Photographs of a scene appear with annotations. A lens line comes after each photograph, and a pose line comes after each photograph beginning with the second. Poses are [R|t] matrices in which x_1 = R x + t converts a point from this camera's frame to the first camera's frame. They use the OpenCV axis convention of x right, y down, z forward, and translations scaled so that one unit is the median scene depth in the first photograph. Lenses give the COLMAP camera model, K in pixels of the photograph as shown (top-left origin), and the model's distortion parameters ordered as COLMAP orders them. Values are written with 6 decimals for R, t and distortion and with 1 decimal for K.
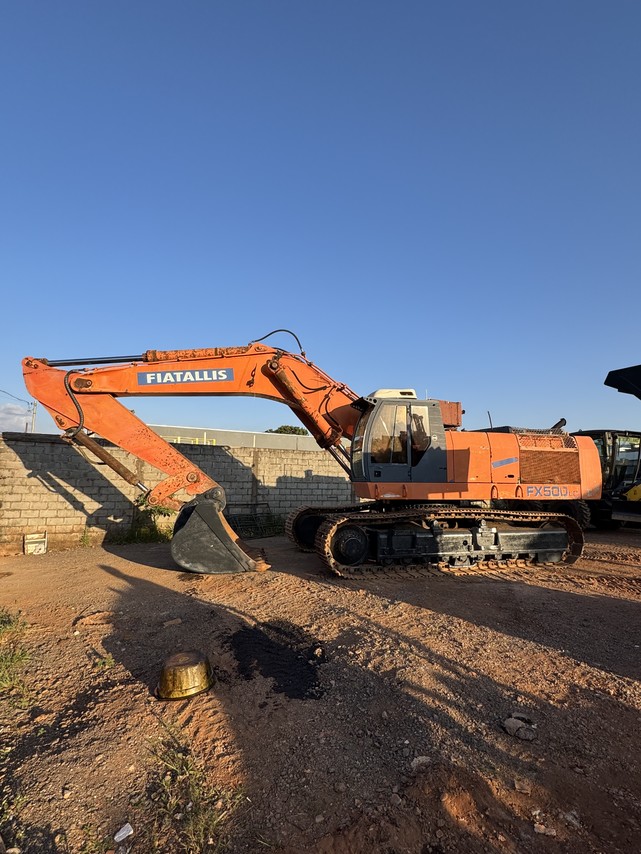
lens RADIAL K [[454.0, 0, 320.5], [0, 454.0, 427.0], [0, 0, 1]] dist [-0.001831, -0.000492]
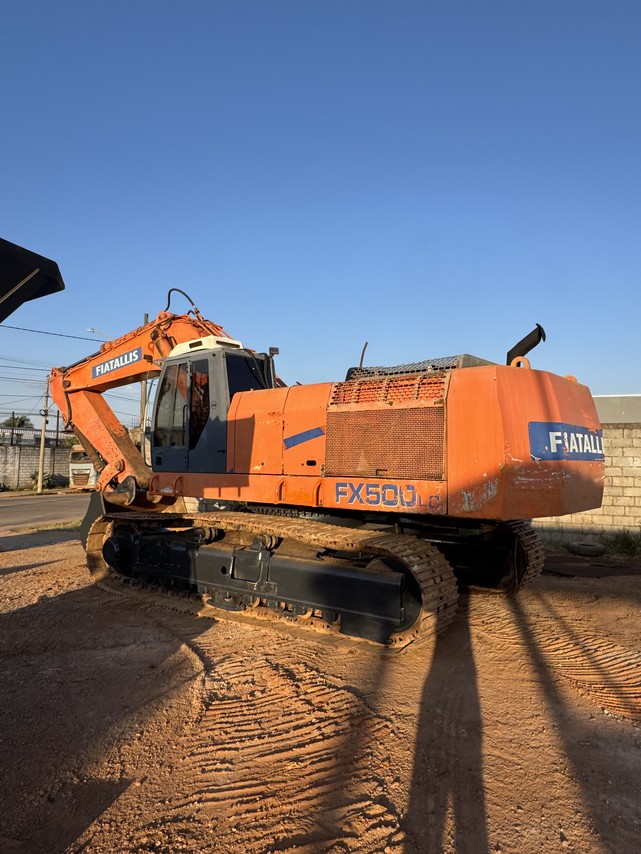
lens RADIAL K [[572.9, 0, 320.5], [0, 572.9, 427.0], [0, 0, 1]] dist [0.002357, -0.001015]
pose [[0.607136, -0.055704, -0.792643, 0.923955], [0.084176, 0.996435, -0.005550, 0.067871], [0.790127, -0.063353, 0.609661, 0.572163]]
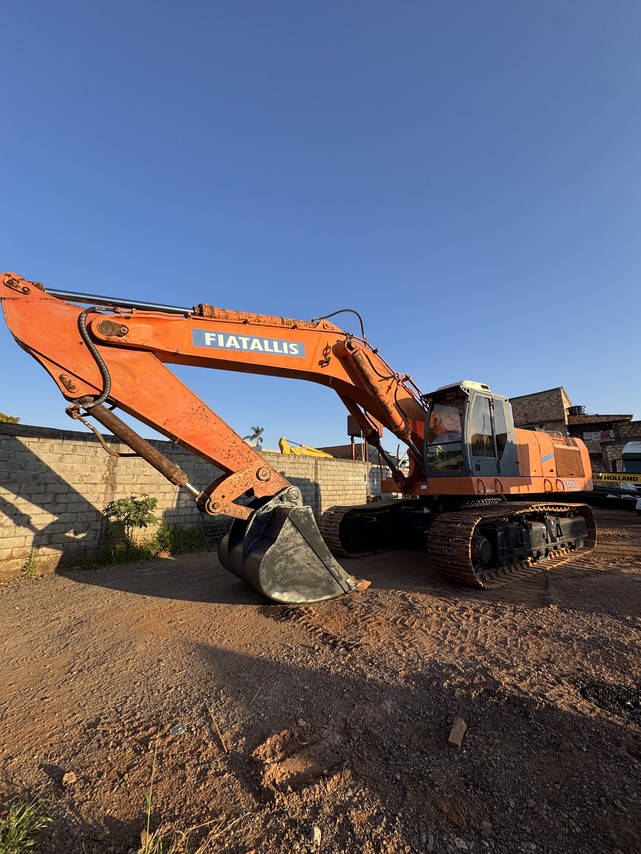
lens RADIAL K [[345.0, 0, 320.5], [0, 345.0, 427.0], [0, 0, 1]] dist [-0.001978, 0.000373]
pose [[0.931607, 0.040869, 0.361162, -0.387296], [-0.021947, 0.998170, -0.056339, 0.059844], [-0.362804, 0.044559, 0.930799, 0.404764]]
